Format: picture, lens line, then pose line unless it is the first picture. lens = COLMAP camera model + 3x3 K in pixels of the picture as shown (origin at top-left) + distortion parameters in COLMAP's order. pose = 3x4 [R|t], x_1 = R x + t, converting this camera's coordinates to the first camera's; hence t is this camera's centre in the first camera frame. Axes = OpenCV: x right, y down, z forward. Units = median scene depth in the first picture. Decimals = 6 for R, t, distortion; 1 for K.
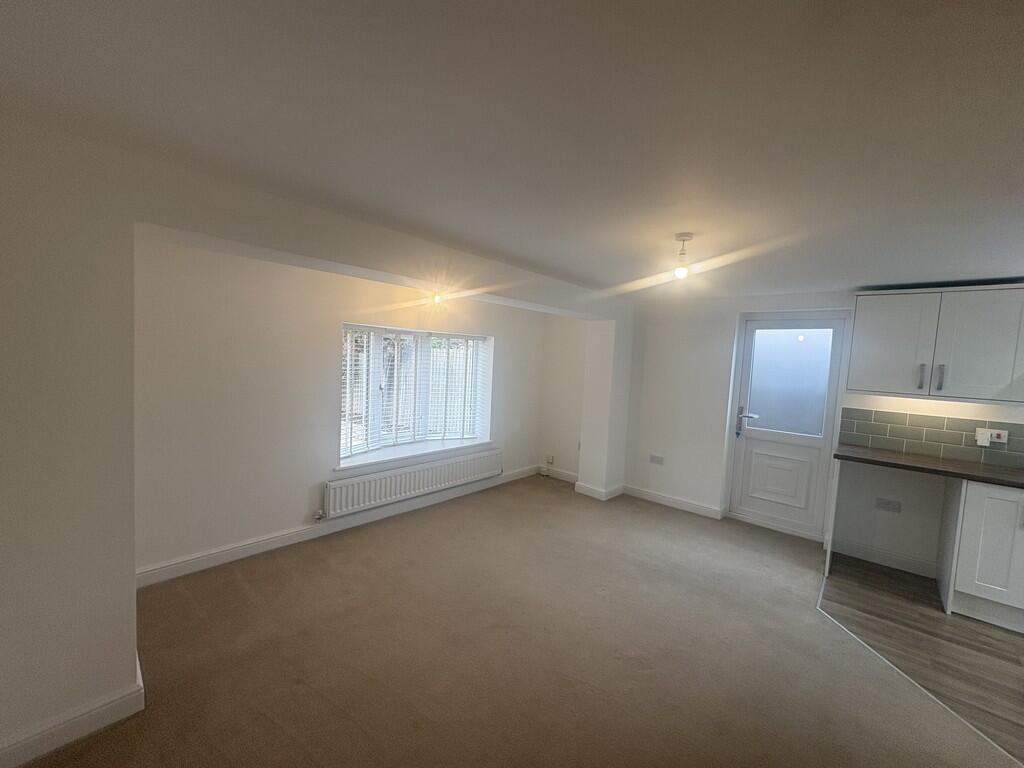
lens RADIAL K [[406.2, 0, 512.0], [0, 406.2, 384.0], [0, 0, 1]] dist [0.000163, -0.000005]
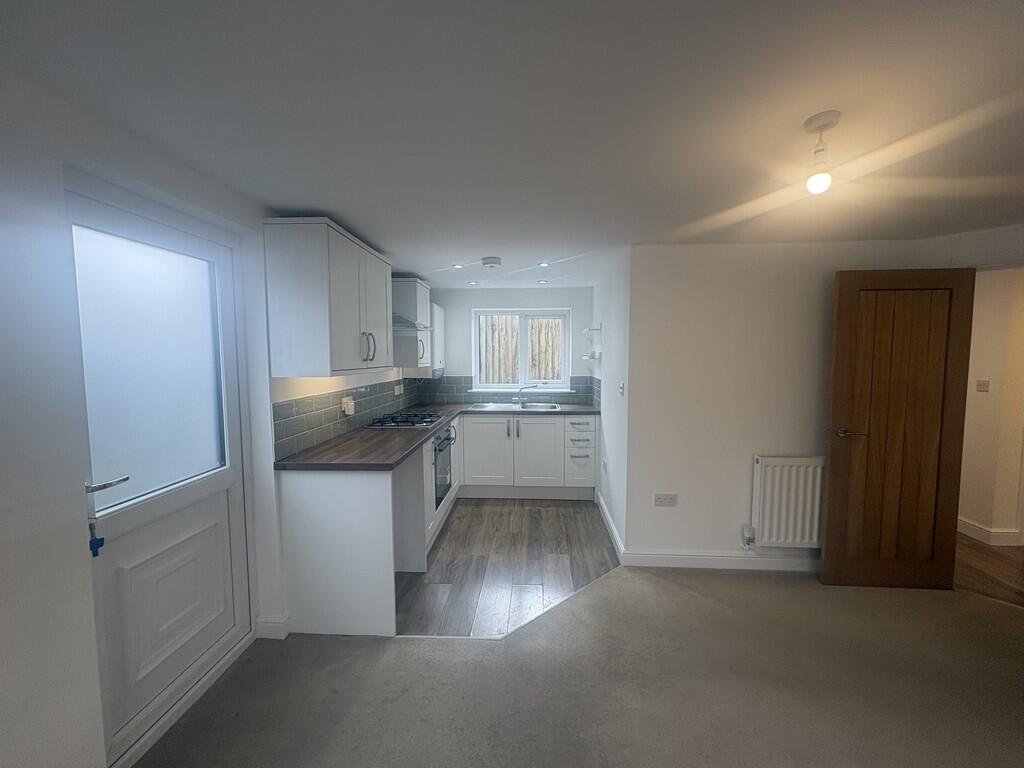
lens RADIAL K [[406.2, 0, 512.0], [0, 406.2, 384.0], [0, 0, 1]] dist [0.000163, -0.000005]
pose [[-0.634336, -0.102979, 0.766168, 0.156371], [0.024490, 0.987914, 0.153059, -0.064426], [-0.772669, 0.115854, -0.624147, 1.305625]]
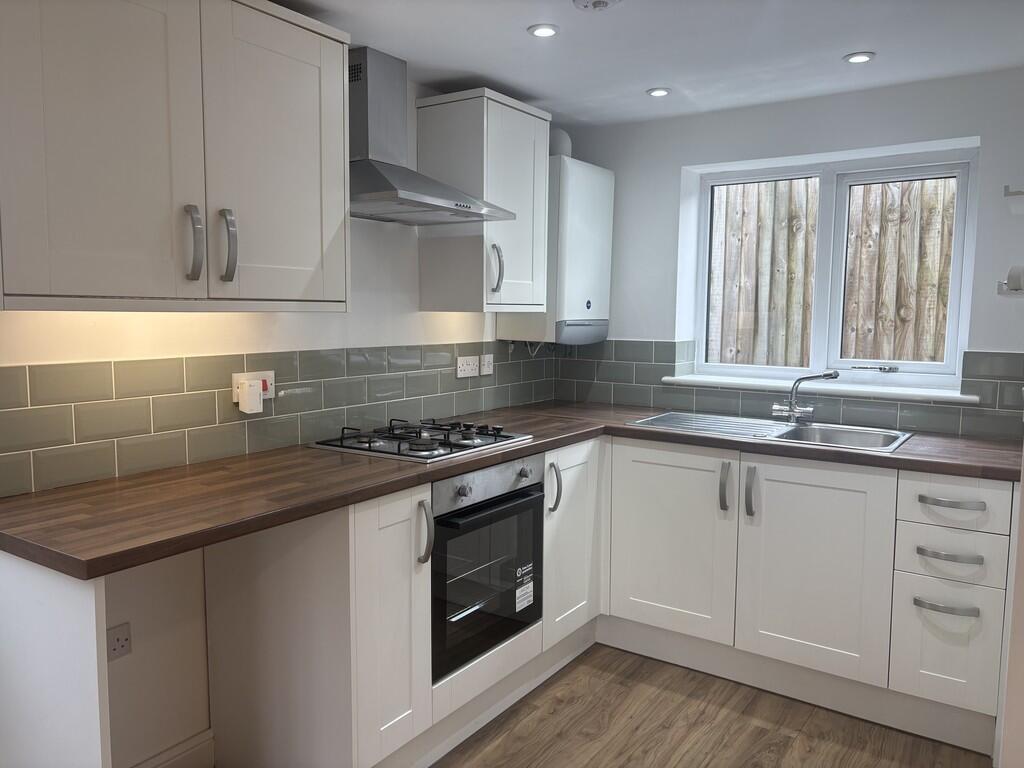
lens RADIAL K [[769.5, 0, 509.9], [0, 769.5, 389.0], [0, 0, 1]] dist [0.011192, -0.000193]
pose [[-0.127833, -0.152477, 0.980005, 0.338649], [0.055670, 0.985451, 0.160586, 0.012239], [-0.990232, 0.075085, -0.117484, 0.825380]]
